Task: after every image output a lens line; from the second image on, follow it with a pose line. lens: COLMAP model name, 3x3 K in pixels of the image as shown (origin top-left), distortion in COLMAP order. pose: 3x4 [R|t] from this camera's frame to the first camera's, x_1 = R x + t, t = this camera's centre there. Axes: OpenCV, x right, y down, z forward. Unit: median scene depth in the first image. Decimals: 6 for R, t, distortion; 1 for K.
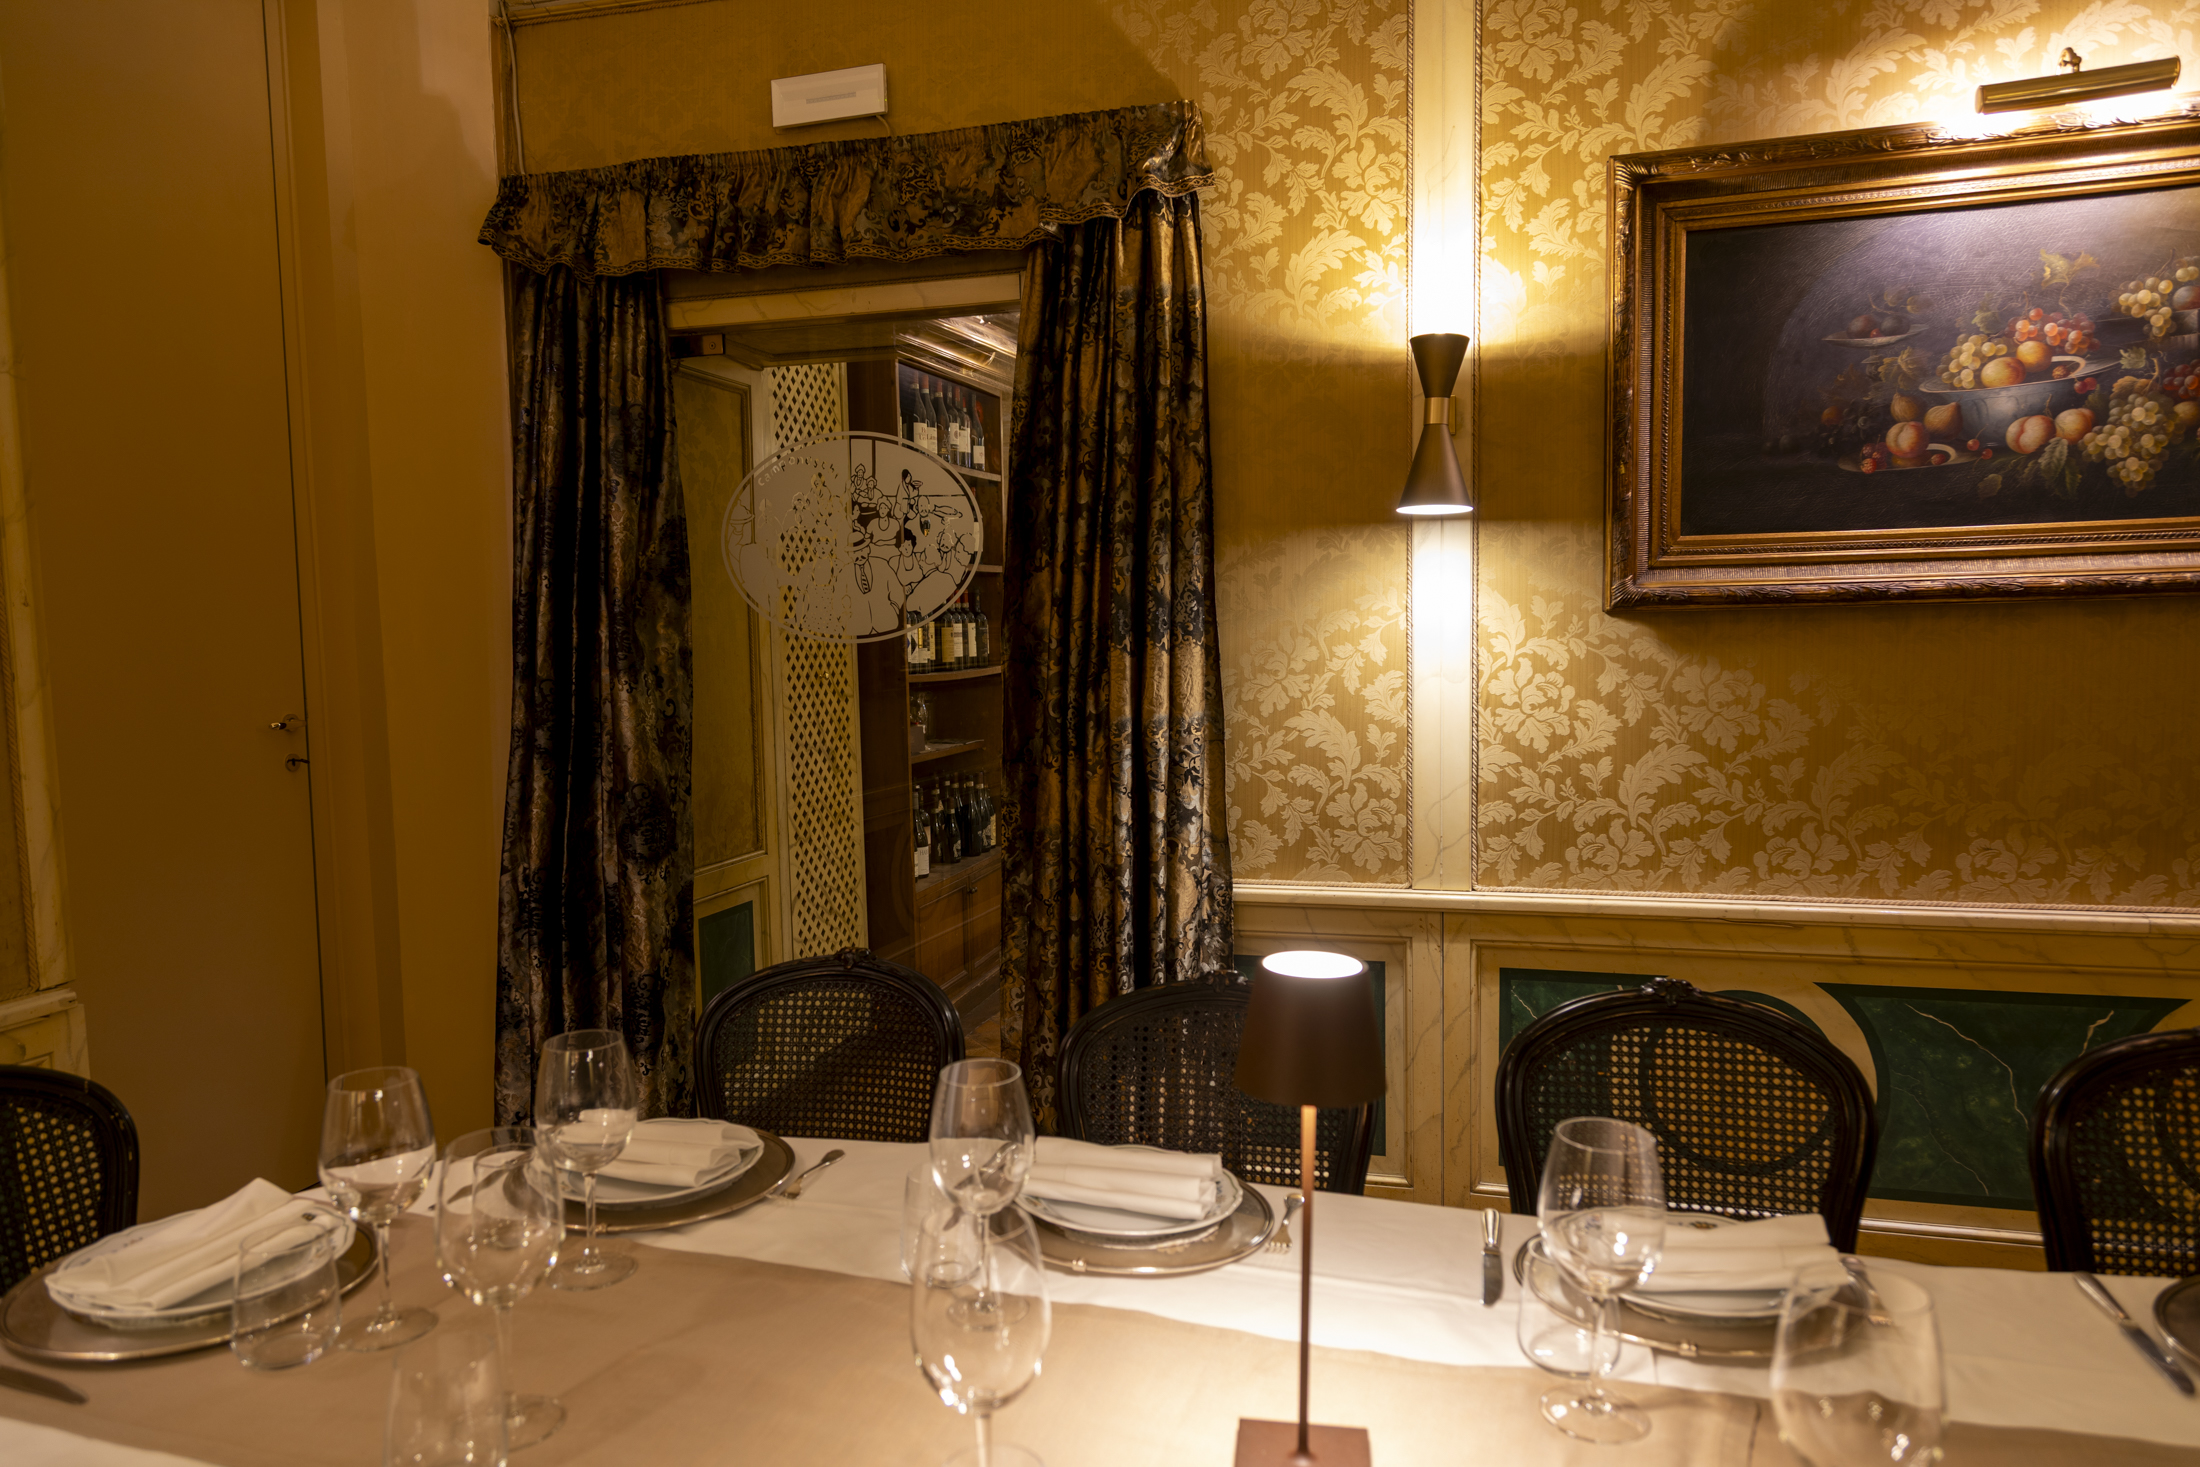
lens RADIAL K [[1459.3, 0, 1101.7], [0, 1459.3, 745.9], [0, 0, 1]] dist [0.008677, -0.000912]
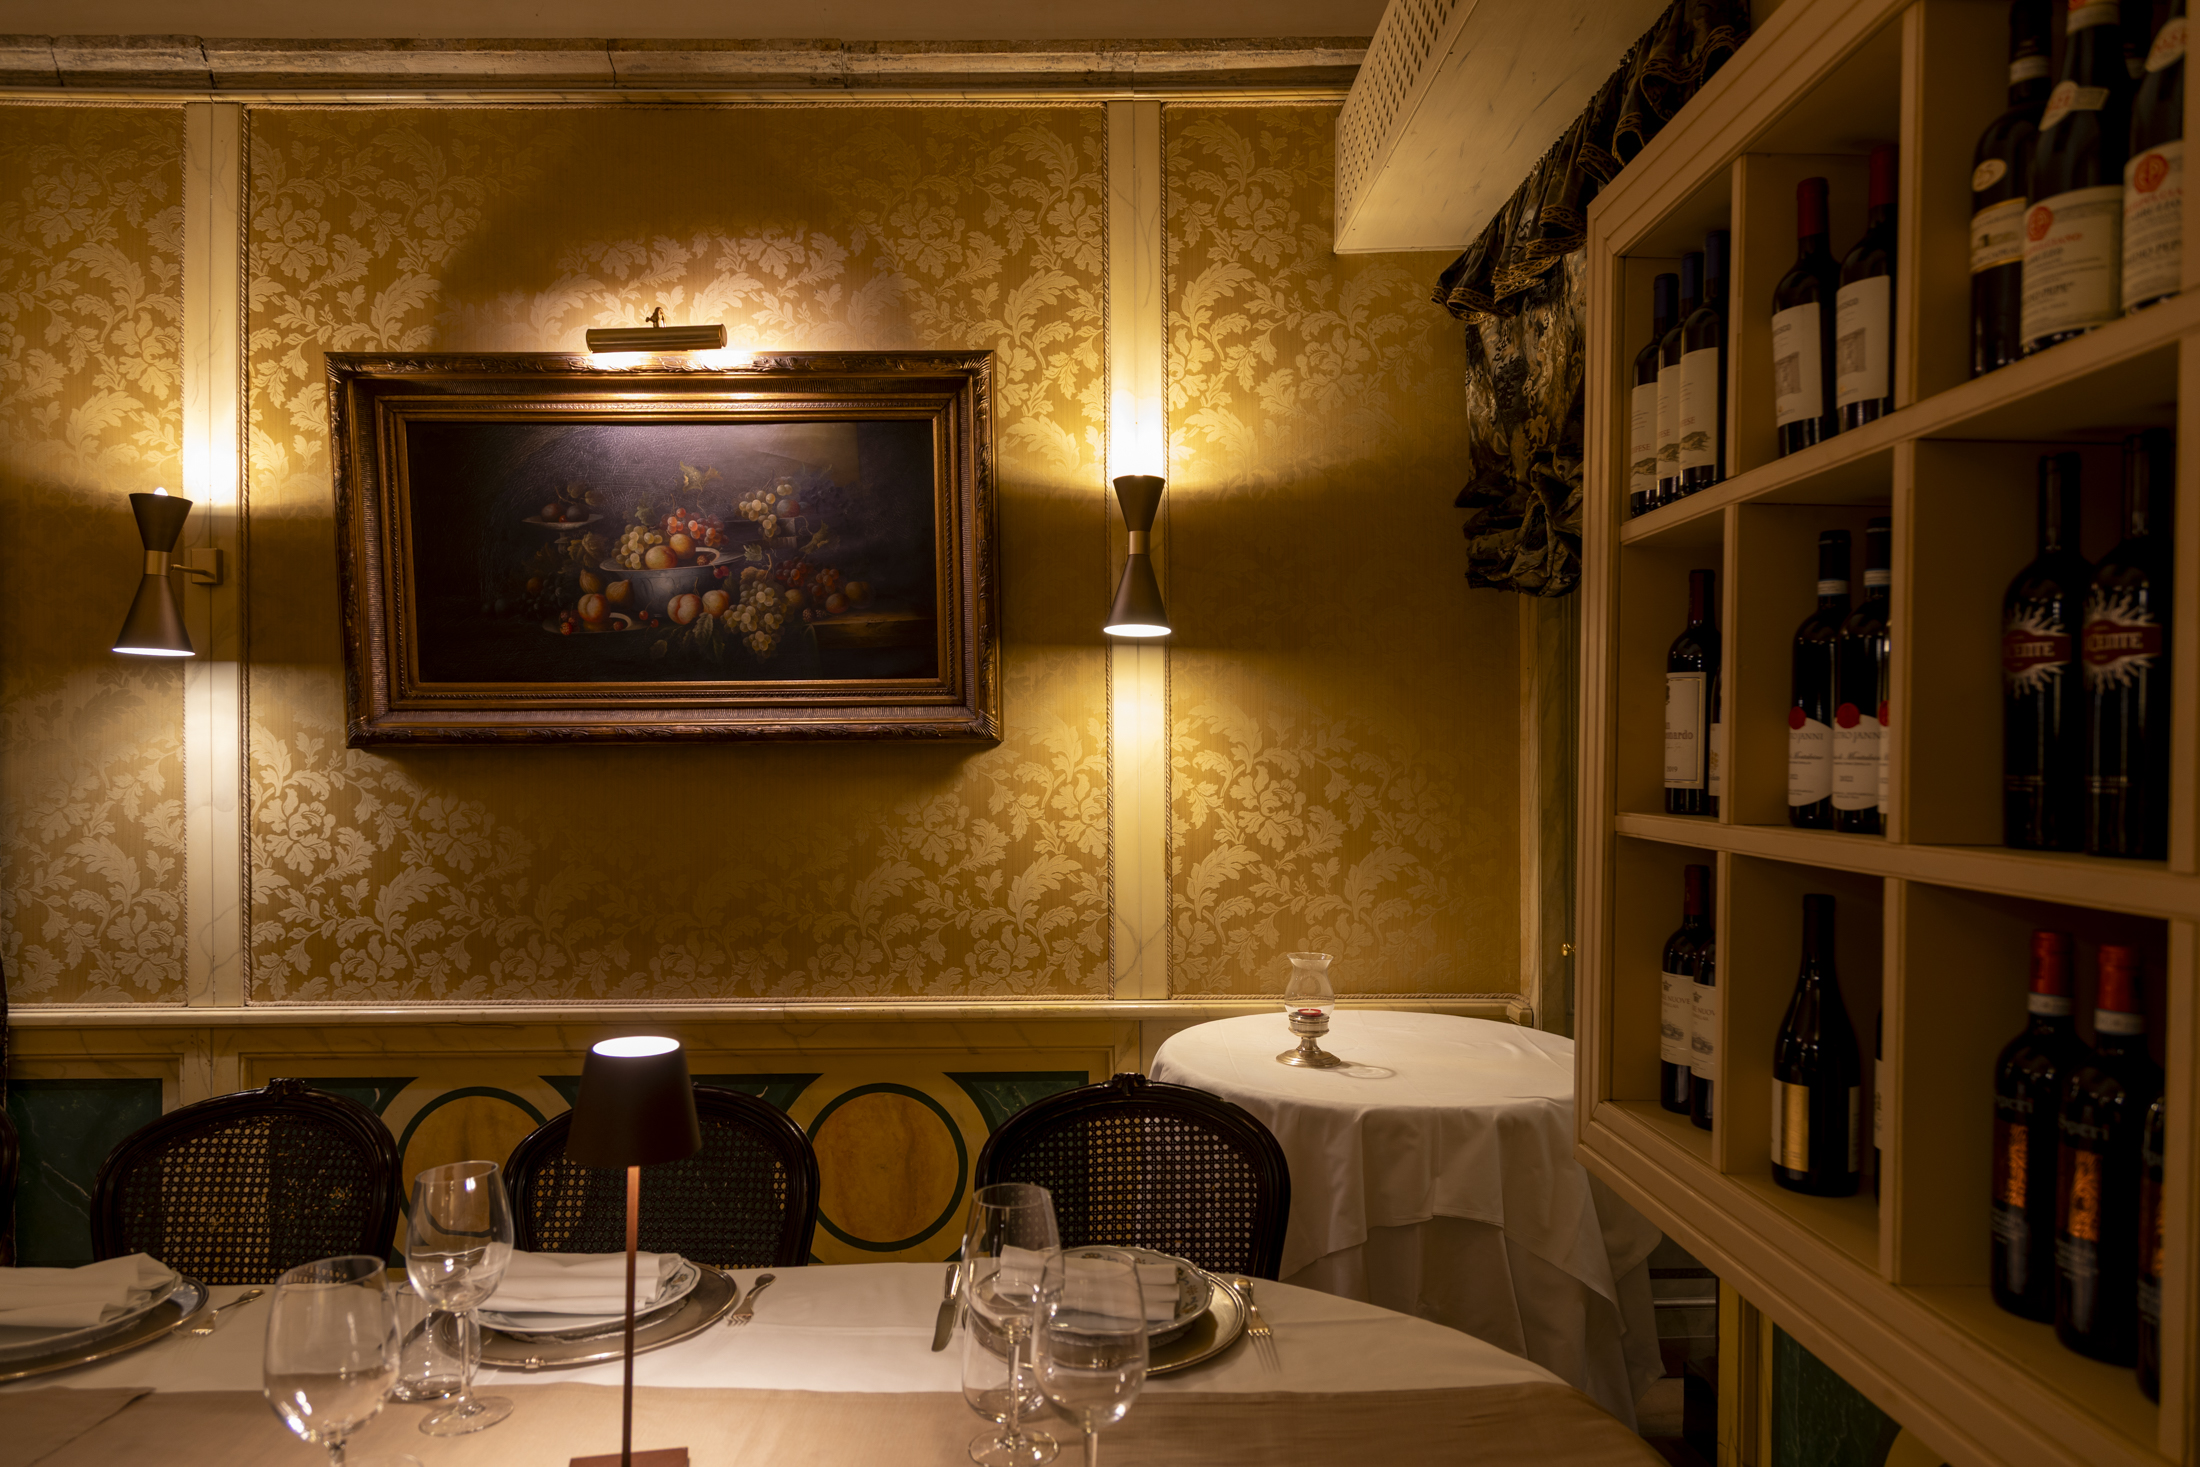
lens RADIAL K [[1448.8, 0, 1102.5], [0, 1448.8, 741.3], [0, 0, 1]] dist [-0.001336, 0.001860]
pose [[0.952564, 0.015442, 0.303945, 0.542734], [0.010133, 0.996549, -0.082386, -0.000193], [-0.304169, 0.081558, 0.949120, -0.217478]]
